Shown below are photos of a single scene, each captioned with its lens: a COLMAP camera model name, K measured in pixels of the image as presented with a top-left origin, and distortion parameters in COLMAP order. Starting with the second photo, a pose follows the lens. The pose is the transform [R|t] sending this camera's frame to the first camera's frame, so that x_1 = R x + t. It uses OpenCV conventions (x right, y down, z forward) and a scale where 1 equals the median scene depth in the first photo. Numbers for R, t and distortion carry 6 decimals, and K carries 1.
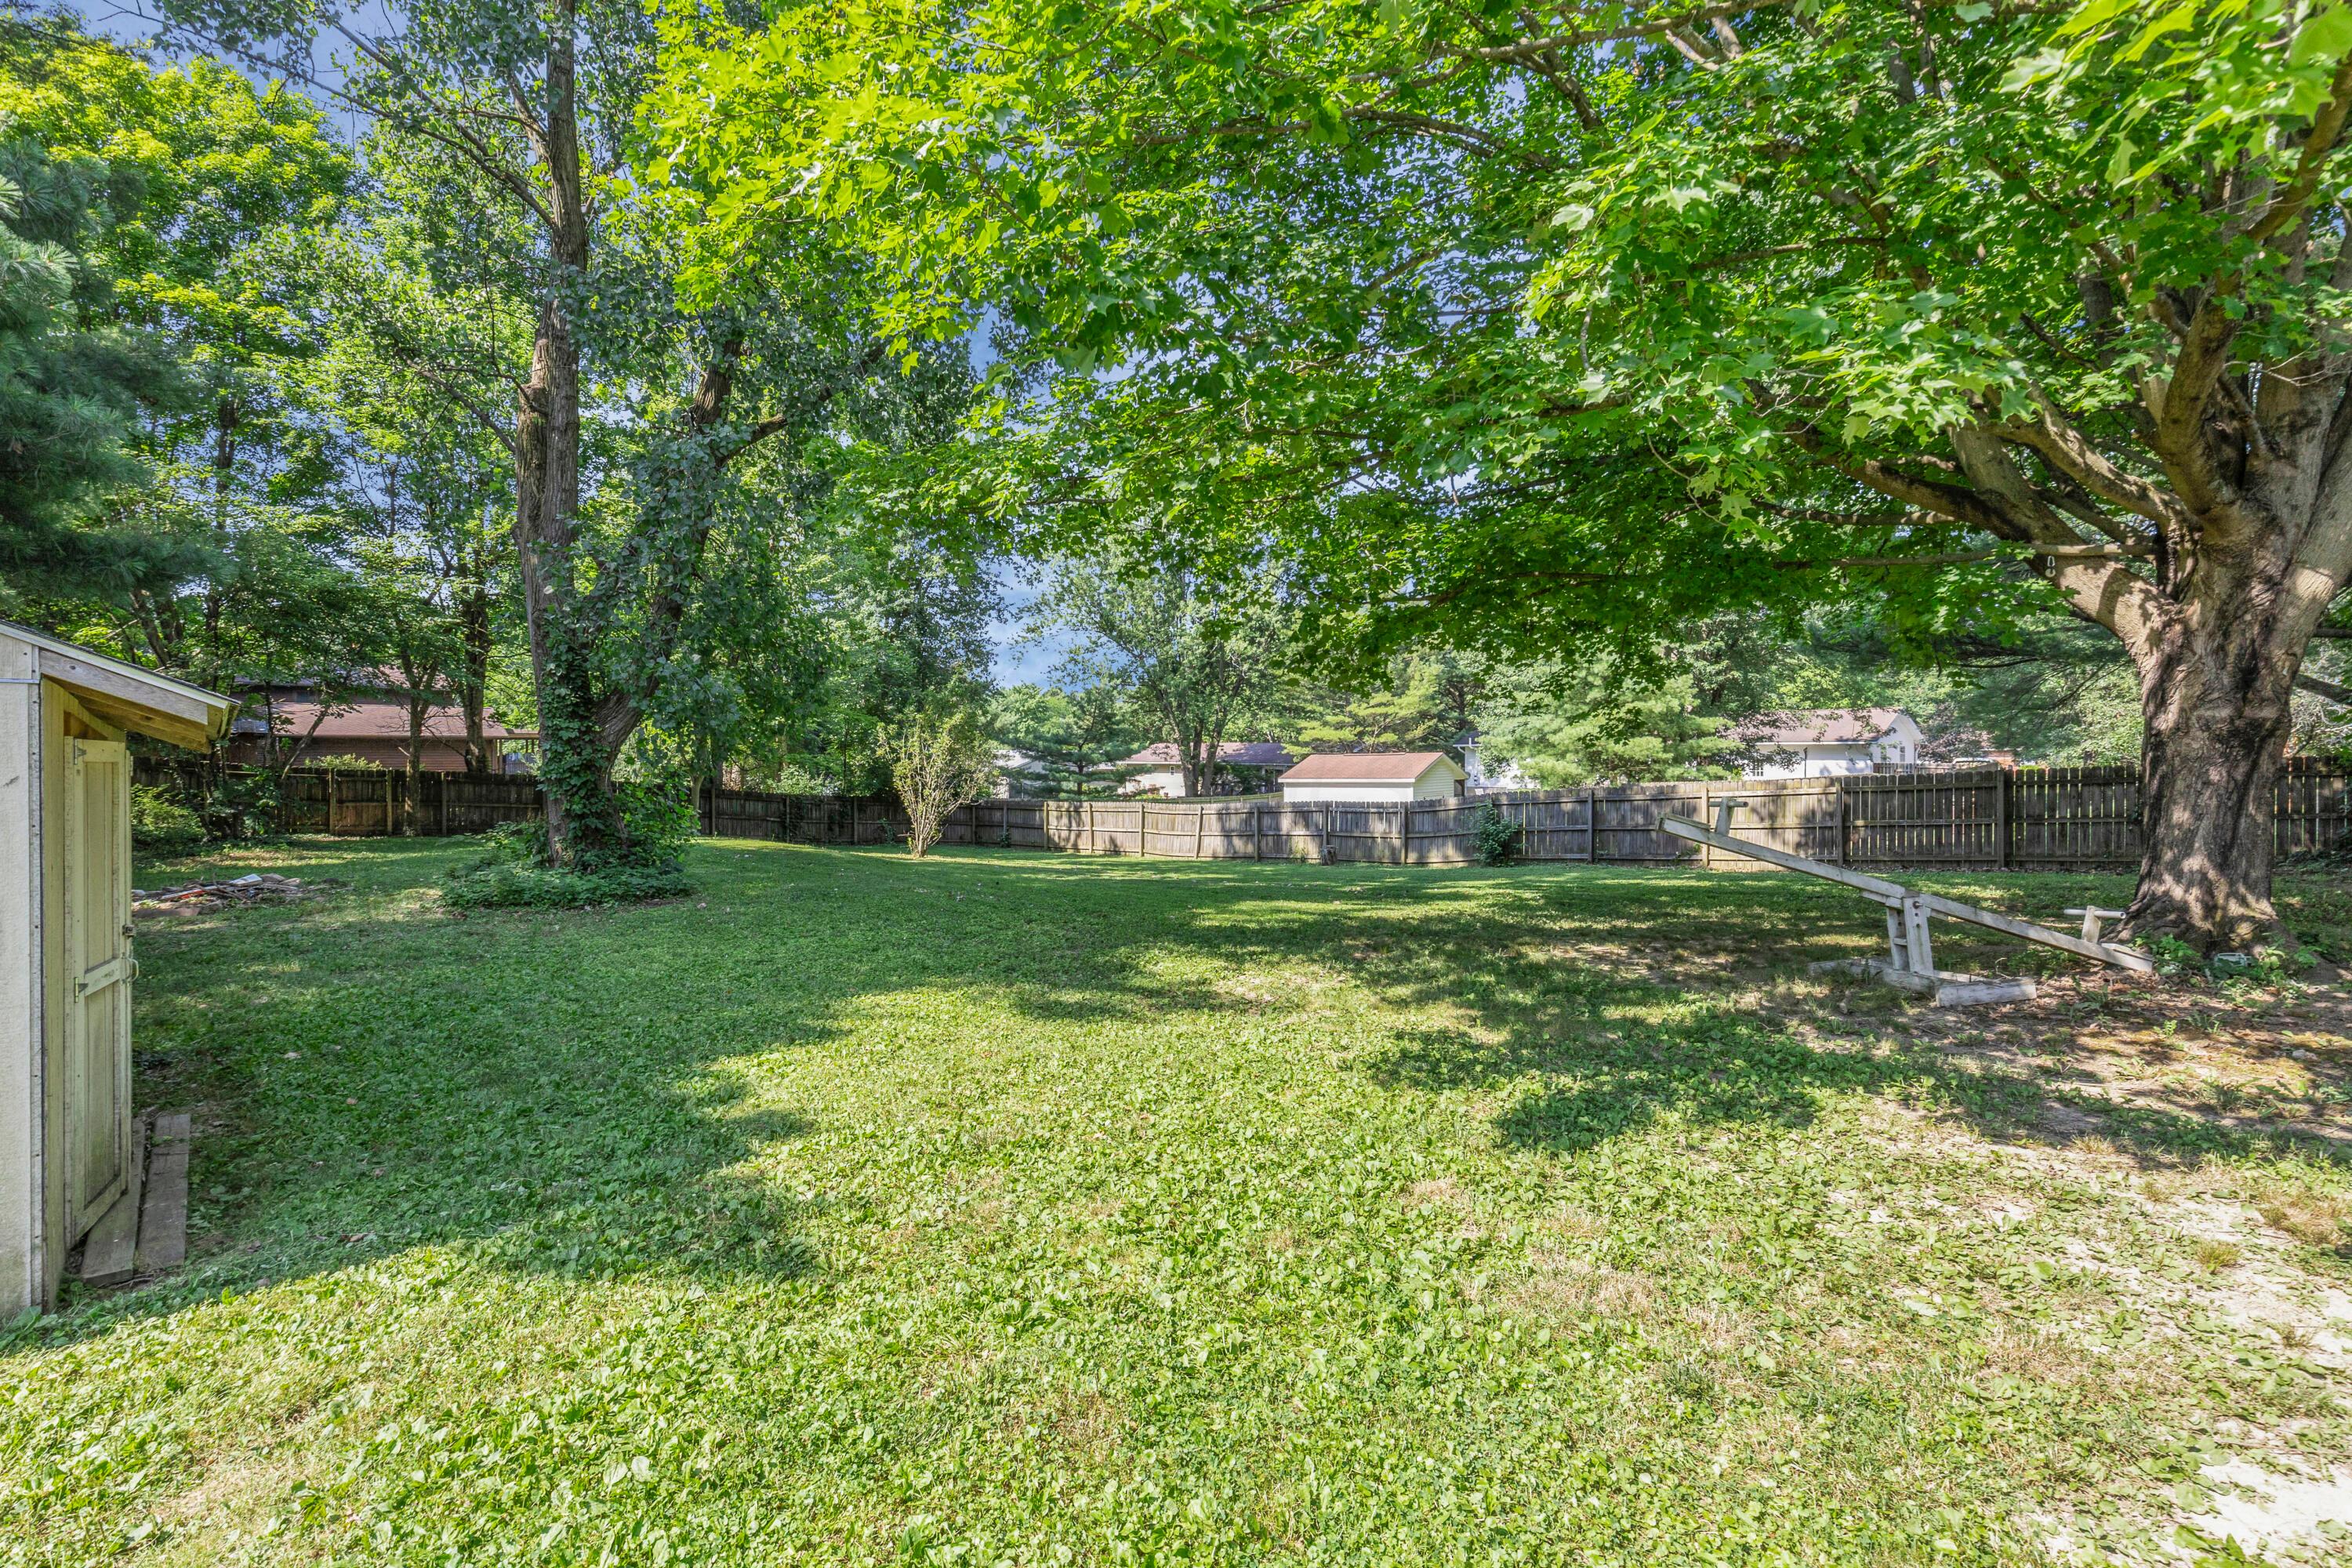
lens RADIAL K [[1062.6, 0, 1180.3], [0, 1062.6, 779.4], [0, 0, 1]] dist [-0.002468, -0.000094]
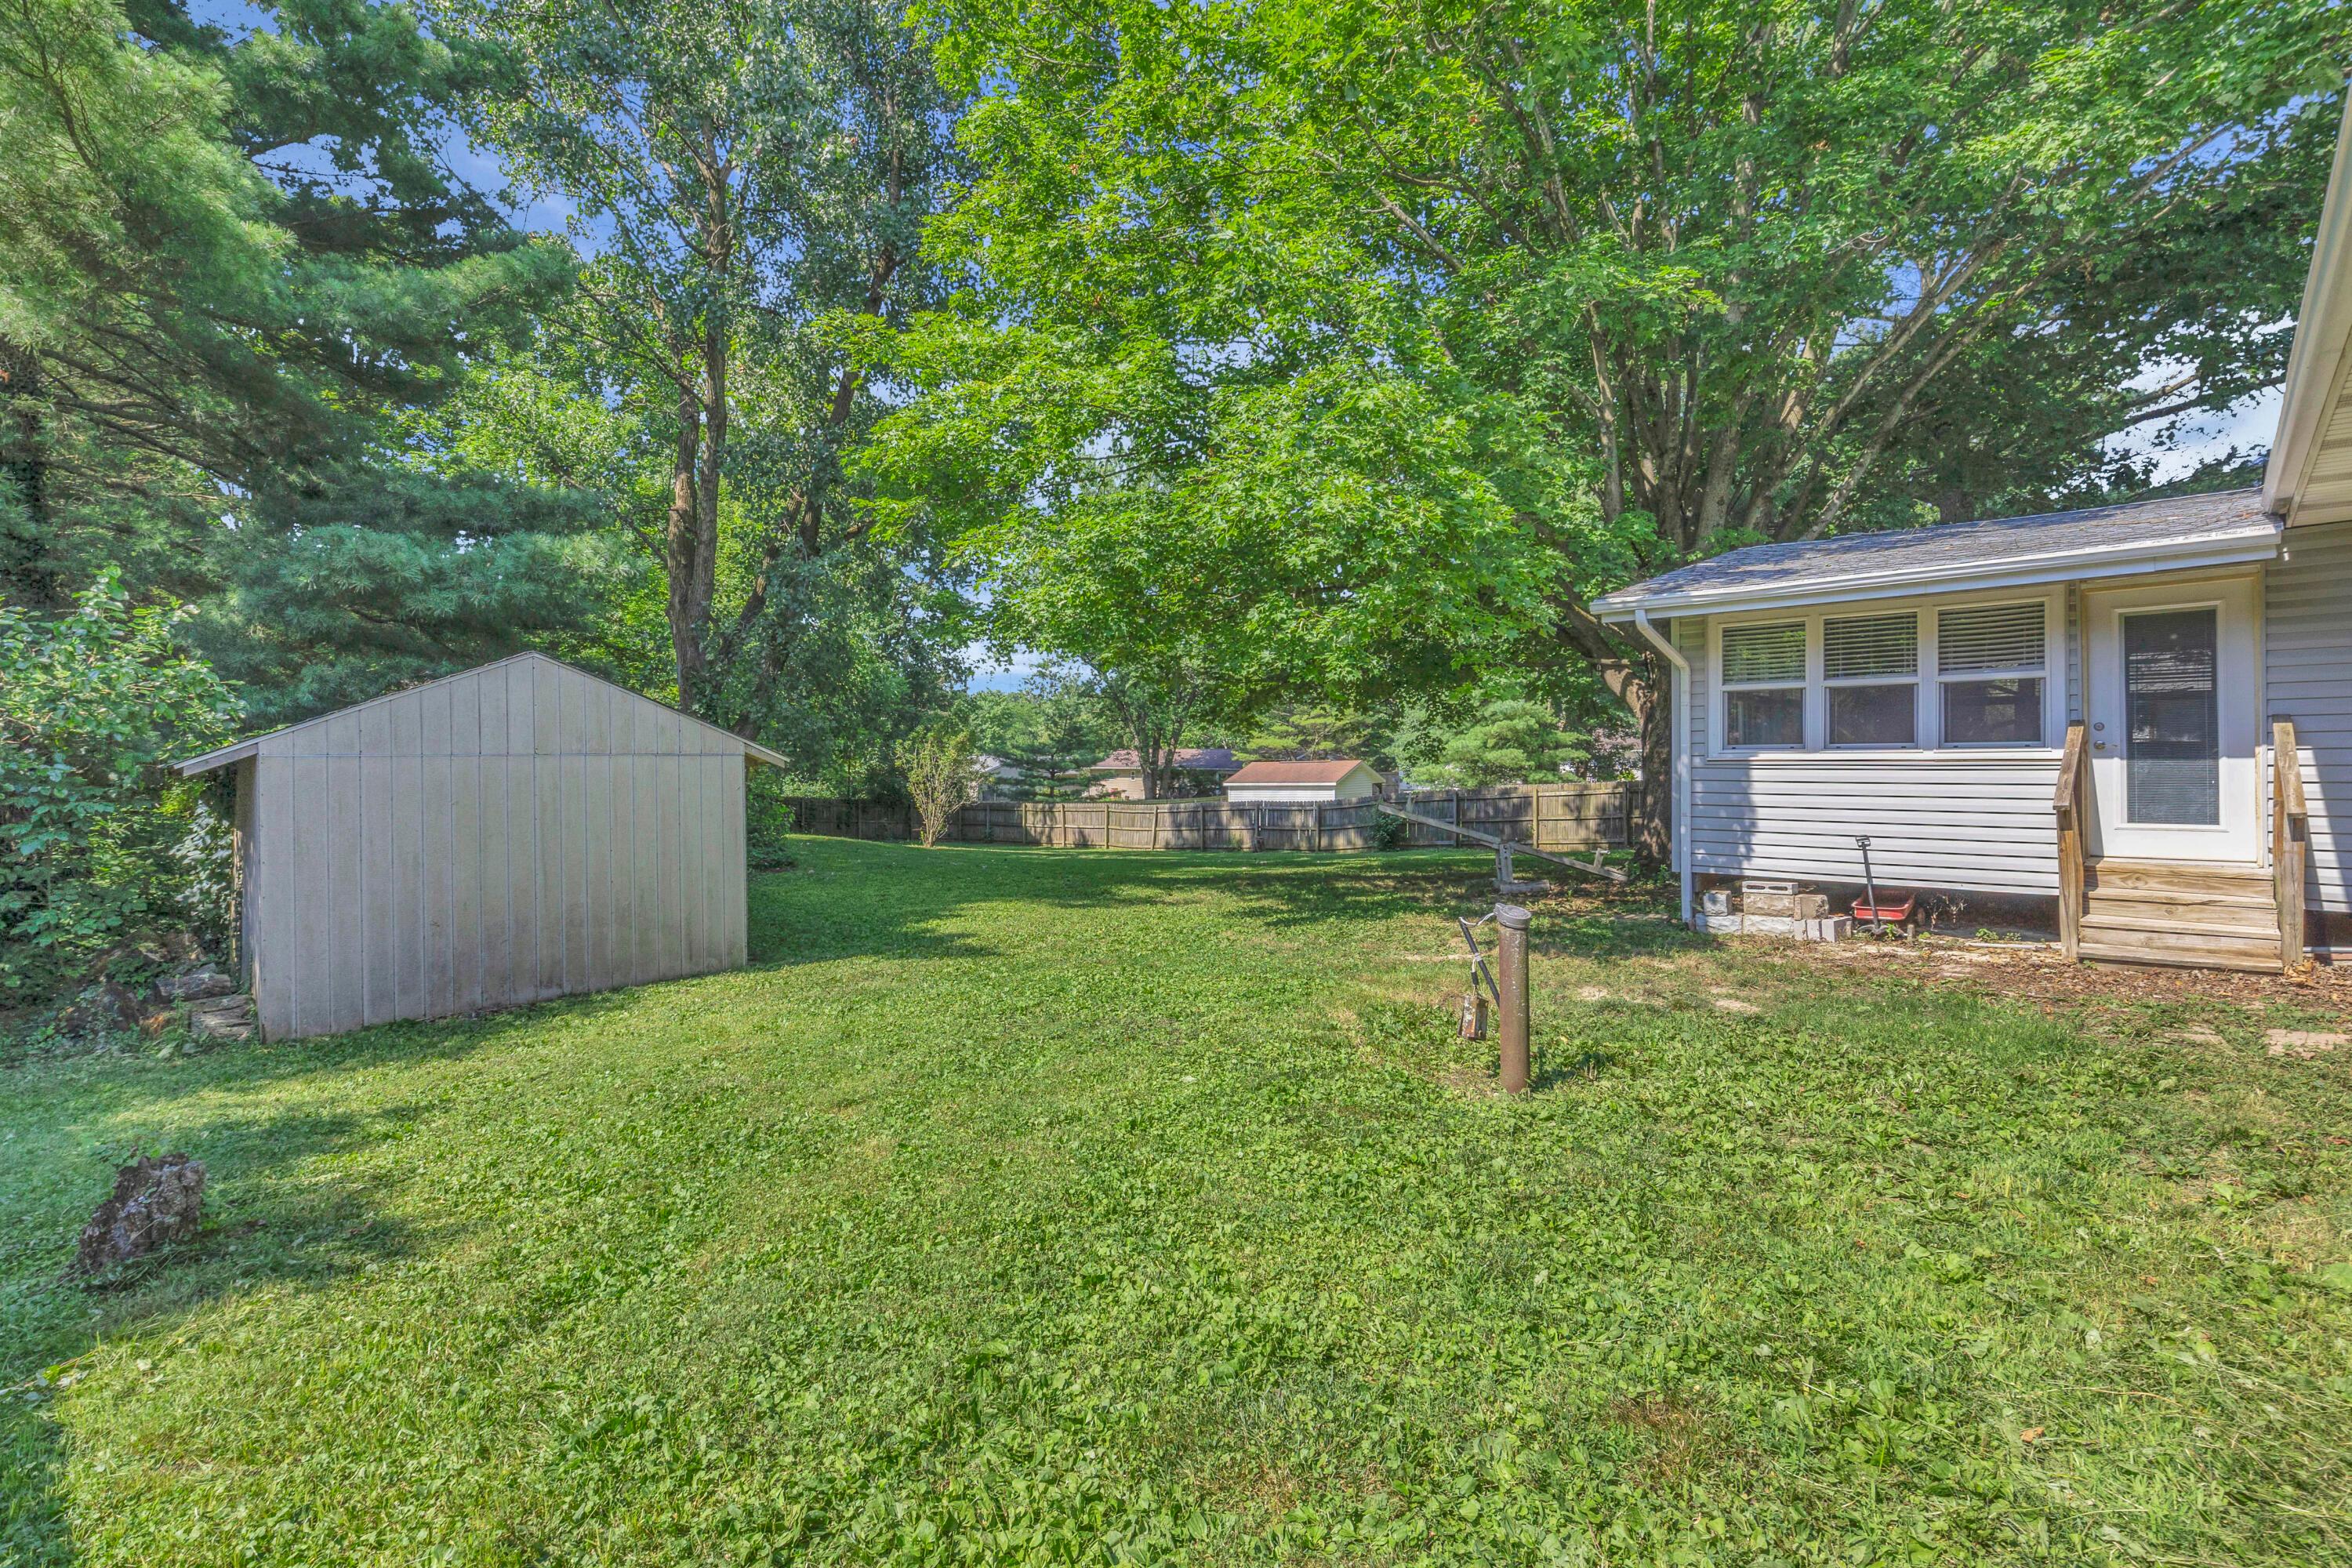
lens RADIAL K [[1062.6, 0, 1185.5], [0, 1062.6, 784.3], [0, 0, 1]] dist [-0.002468, -0.000094]
pose [[0.999105, -0.004150, 0.042104, 0.001036], [0.004108, 0.999991, 0.001075, -0.000317], [-0.042108, -0.000901, 0.999113, -0.180093]]
